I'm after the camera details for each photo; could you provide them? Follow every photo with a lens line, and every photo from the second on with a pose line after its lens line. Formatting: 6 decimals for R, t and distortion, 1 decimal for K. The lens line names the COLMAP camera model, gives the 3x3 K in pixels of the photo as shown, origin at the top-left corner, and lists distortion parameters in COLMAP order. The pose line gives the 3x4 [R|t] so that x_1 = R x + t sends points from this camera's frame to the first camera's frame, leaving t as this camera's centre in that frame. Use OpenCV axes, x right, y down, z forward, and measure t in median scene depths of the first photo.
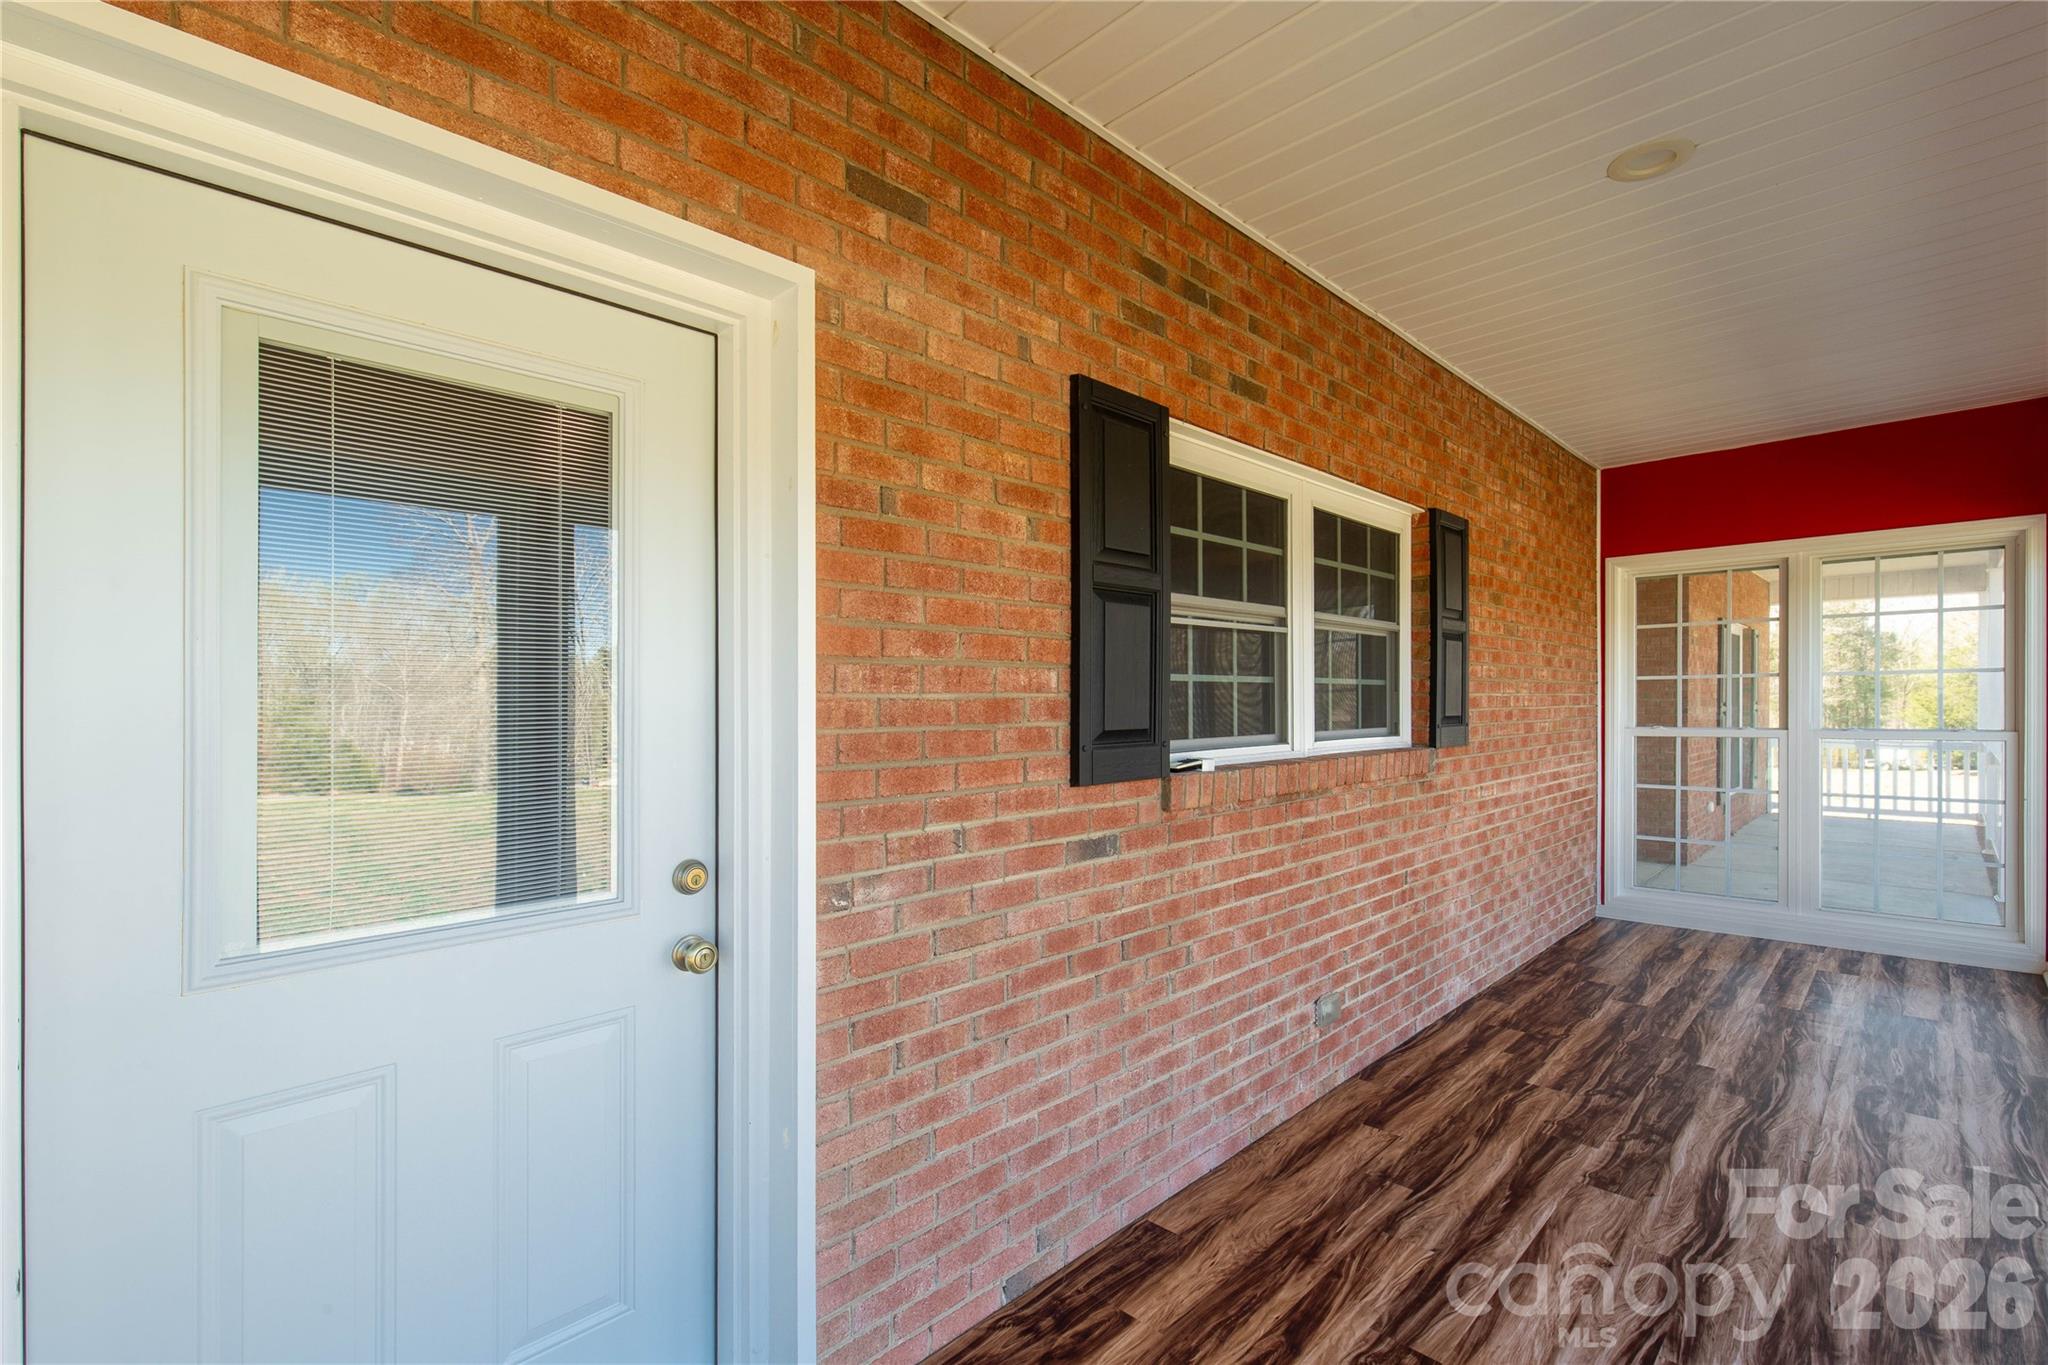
lens RADIAL K [[934.7, 0, 1027.3], [0, 934.7, 687.5], [0, 0, 1]] dist [0.009922, -0.001023]
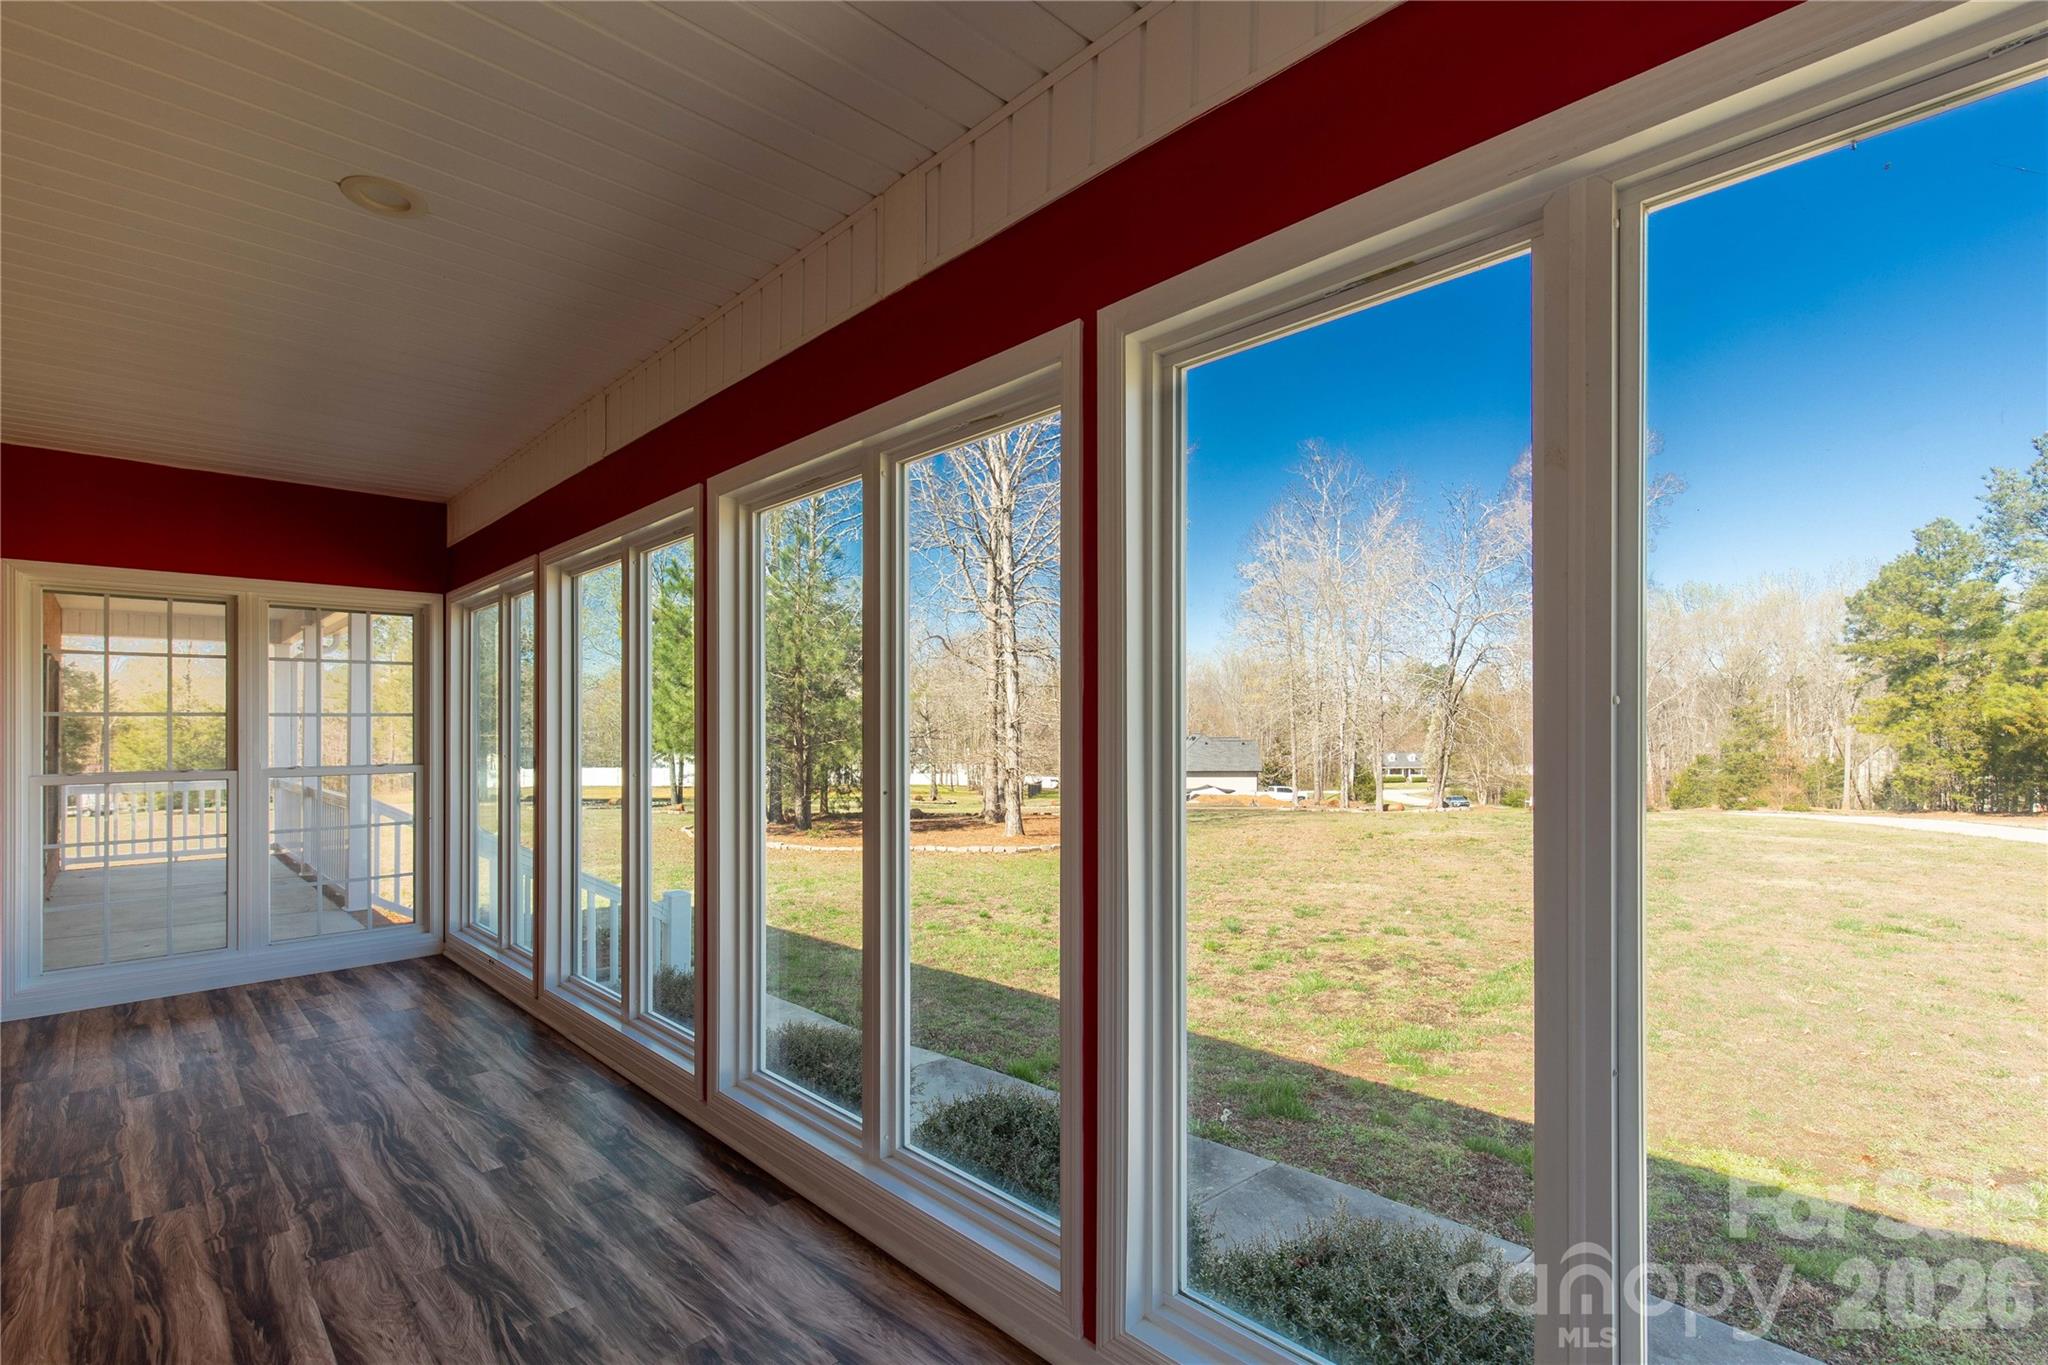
lens RADIAL K [[934.7, 0, 1038.8], [0, 934.7, 735.2], [0, 0, 1]] dist [0.009922, -0.001023]
pose [[0.021287, 0.003476, 0.999767, -0.221519], [-0.008592, 0.999958, -0.003294, 0.005173], [-0.999736, -0.008520, 0.021316, 0.194893]]
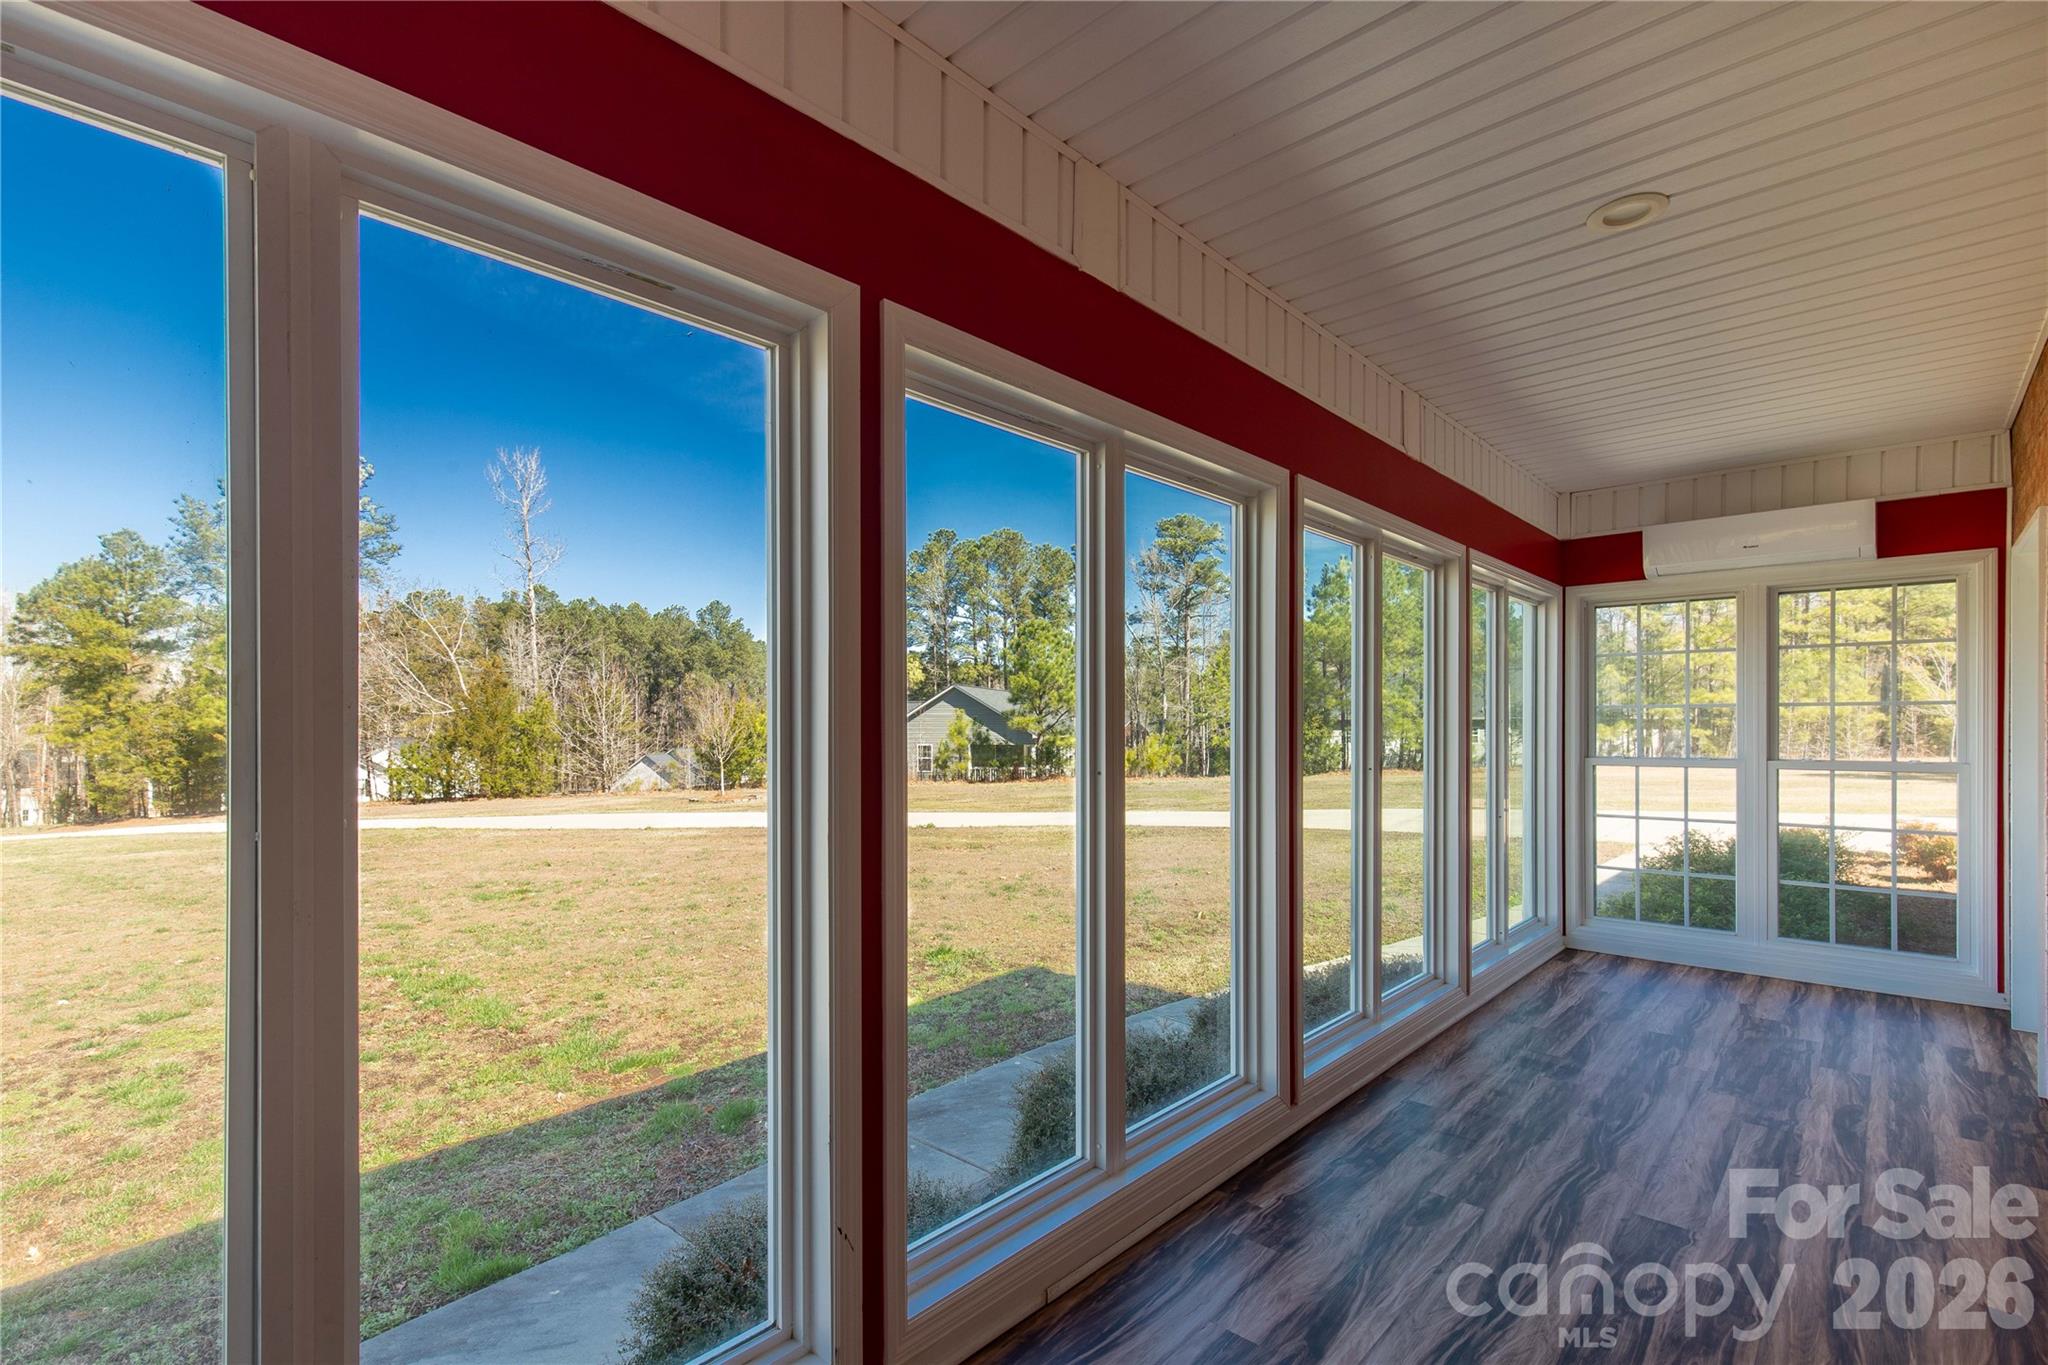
lens RADIAL K [[934.7, 0, 1010.8], [0, 934.7, 735.8], [0, 0, 1]] dist [0.009922, -0.001023]
pose [[-0.999762, 0.015289, -0.015589, 0.914762], [0.015383, 0.999864, -0.005976, 0.009799], [0.015495, -0.006215, -0.999861, 1.378418]]
